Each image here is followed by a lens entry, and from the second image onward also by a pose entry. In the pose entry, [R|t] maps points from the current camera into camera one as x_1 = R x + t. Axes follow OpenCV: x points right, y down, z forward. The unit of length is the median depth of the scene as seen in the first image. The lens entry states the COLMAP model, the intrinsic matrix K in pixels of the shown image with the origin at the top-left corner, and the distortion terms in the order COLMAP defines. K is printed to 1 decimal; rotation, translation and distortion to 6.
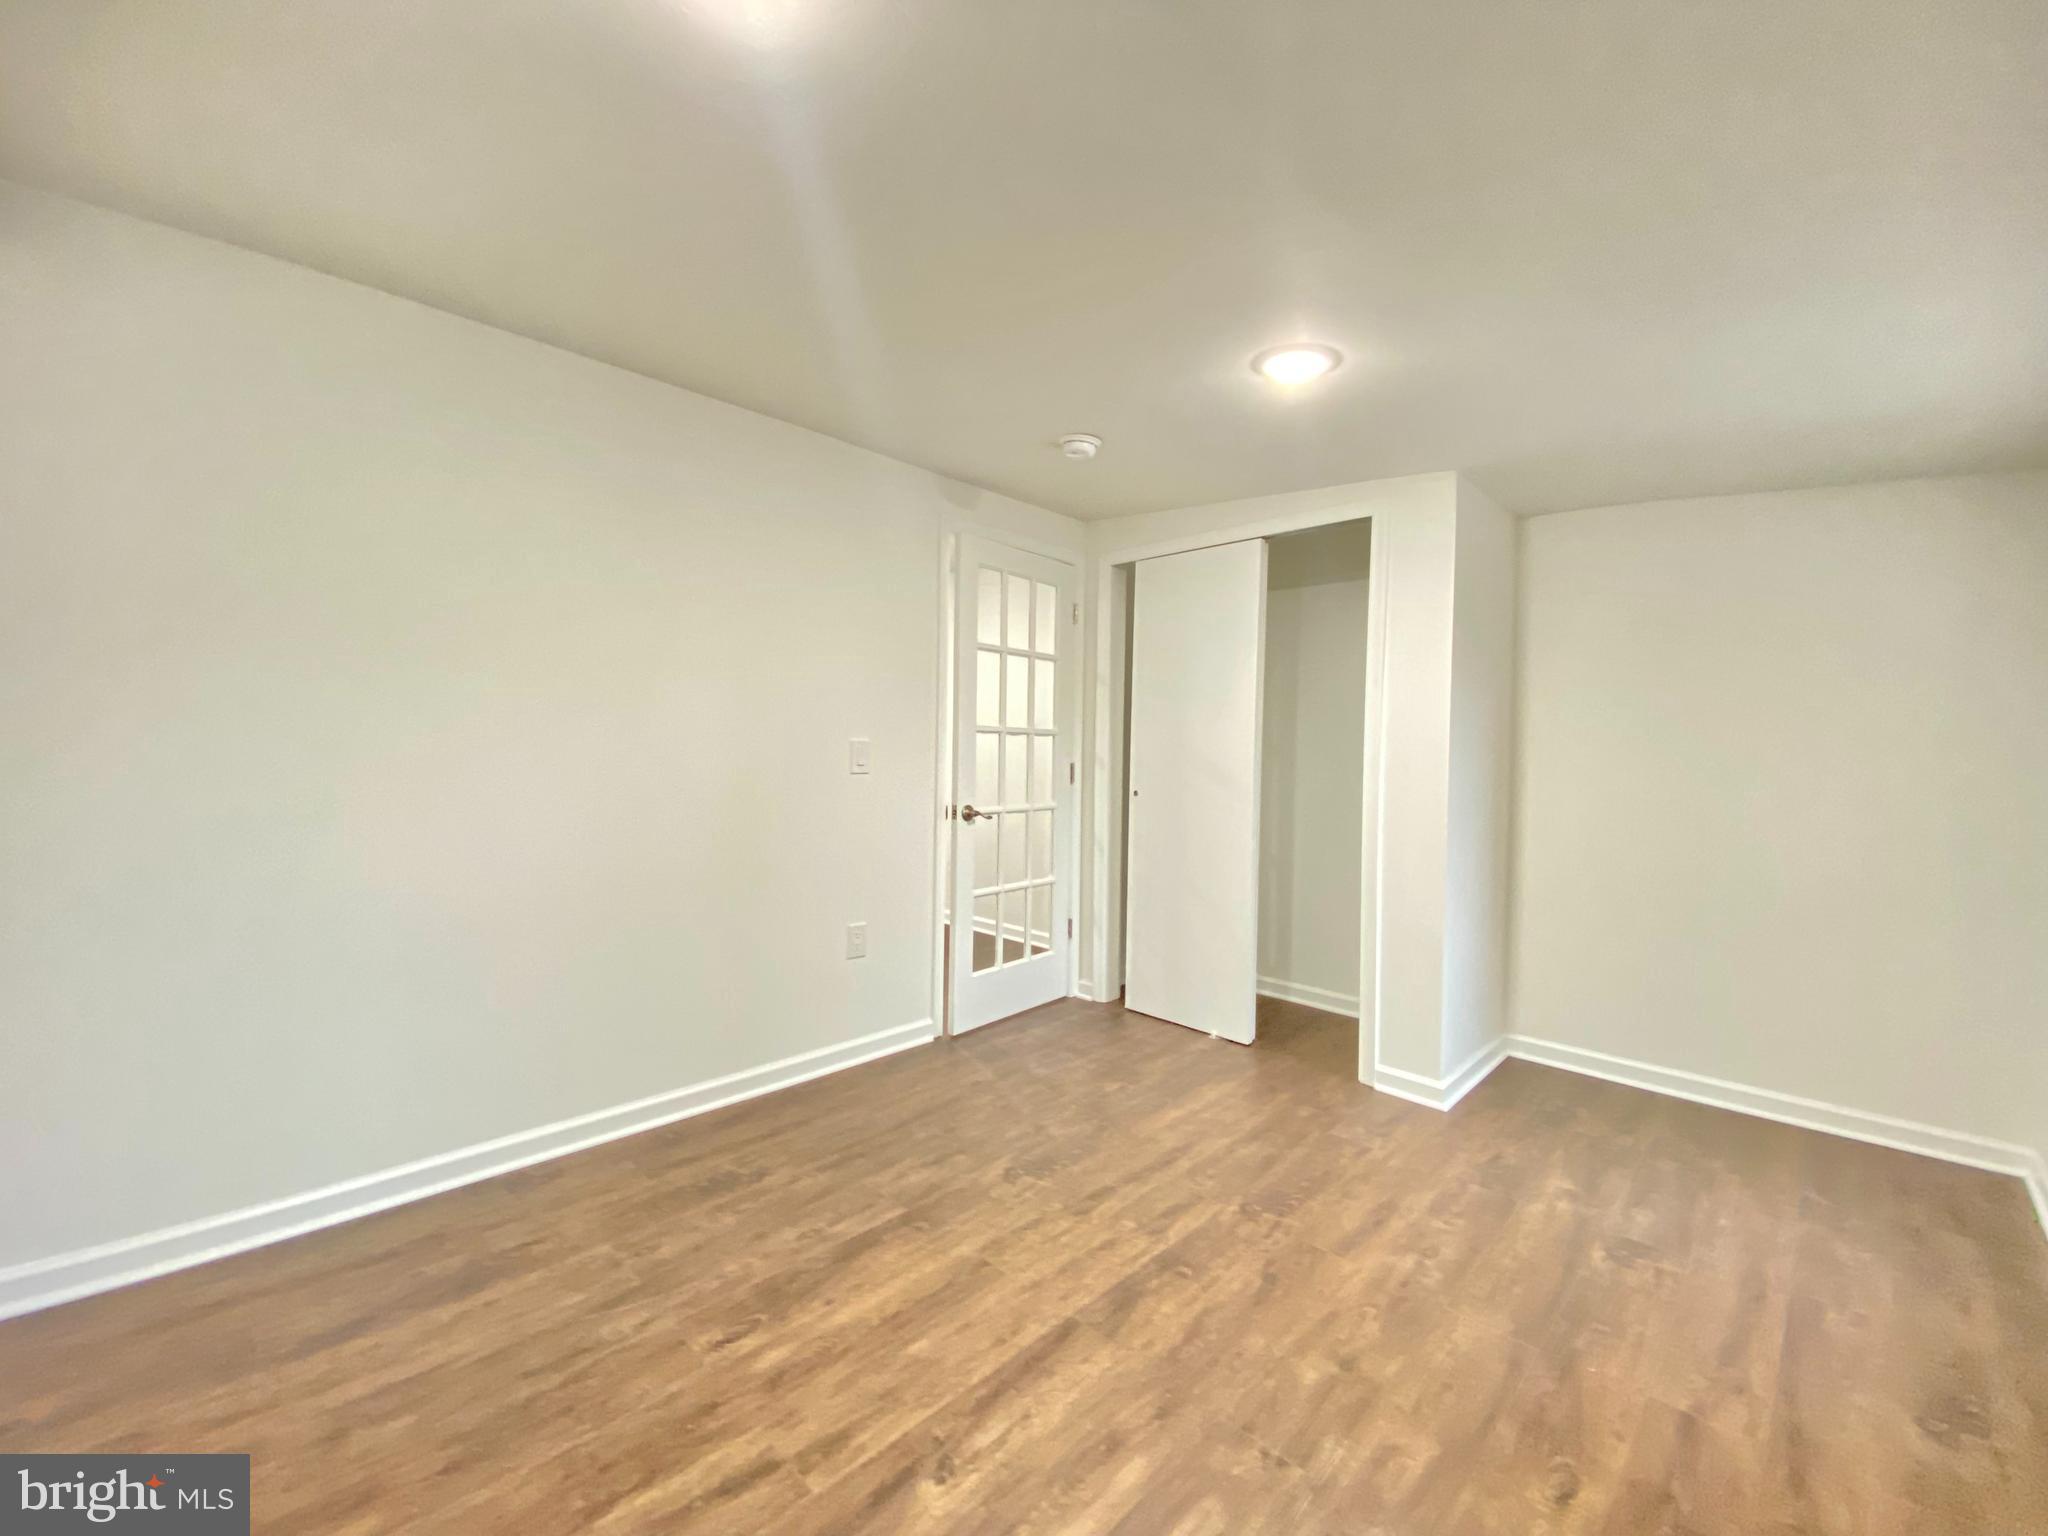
lens RADIAL K [[830.9, 0, 1024.0], [0, 830.9, 768.0], [0, 0, 1]] dist [0.016322, -0.019011]
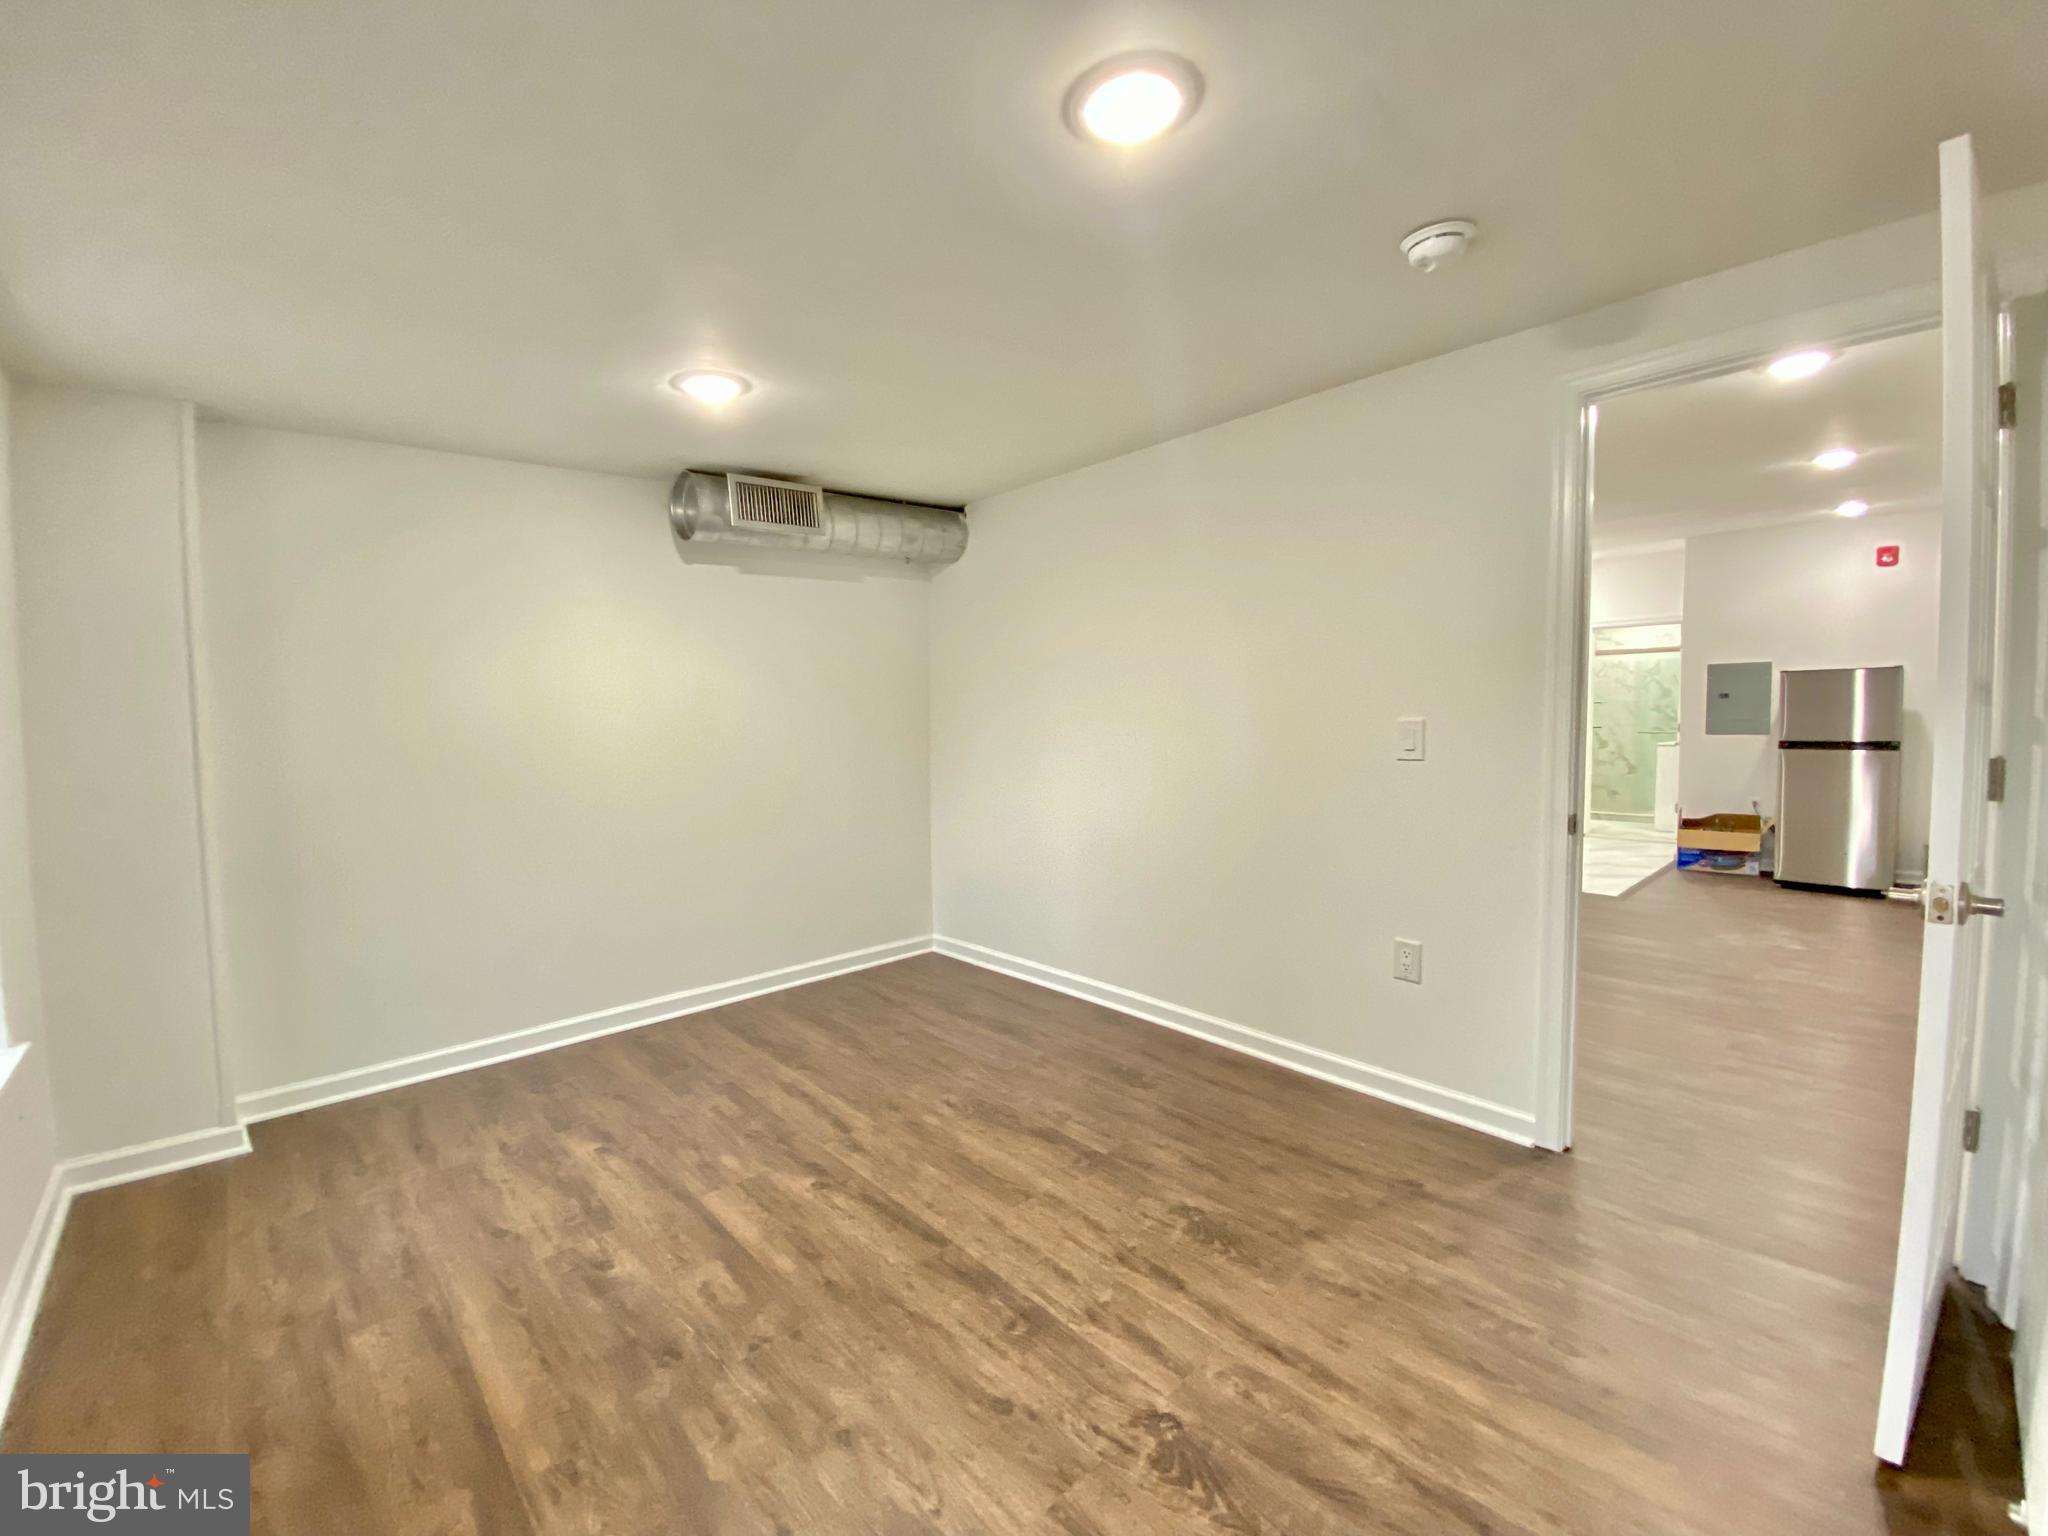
lens RADIAL K [[830.9, 0, 1024.0], [0, 830.9, 768.0], [0, 0, 1]] dist [0.016322, -0.019011]
pose [[-0.030263, 0.045959, -0.998485, 1.066056], [-0.024491, 0.998608, 0.046707, -0.029550], [0.999242, 0.025867, -0.029095, 1.039400]]
